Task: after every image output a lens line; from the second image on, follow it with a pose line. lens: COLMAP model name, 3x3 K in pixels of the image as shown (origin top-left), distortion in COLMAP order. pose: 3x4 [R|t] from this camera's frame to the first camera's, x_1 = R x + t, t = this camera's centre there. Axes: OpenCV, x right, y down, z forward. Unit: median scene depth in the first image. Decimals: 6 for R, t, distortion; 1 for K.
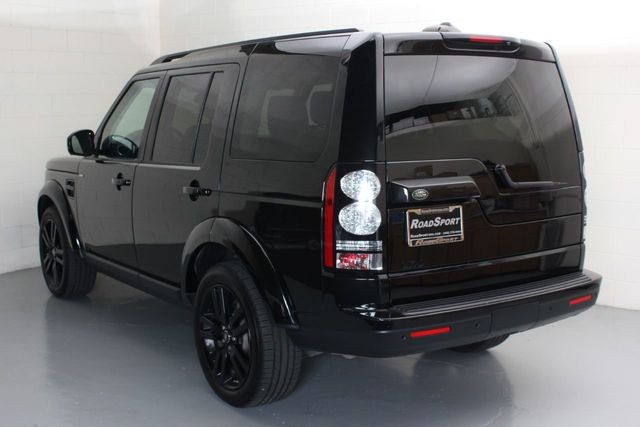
lens RADIAL K [[1064.5, 0, 321.1], [0, 1064.5, 199.9], [0, 0, 1]] dist [0.238345, -0.048837]
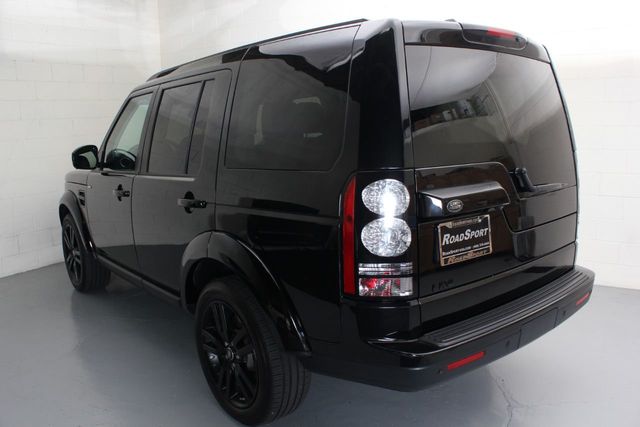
lens RADIAL K [[628.0, 0, 320.0], [0, 628.0, 213.5], [0, 0, 1]] dist [-0.088269, 0.012315]
pose [[0.996352, -0.038202, 0.076308, -0.046163], [0.034532, 0.998209, 0.048849, -0.023561], [-0.078038, -0.046036, 0.995887, 0.444269]]
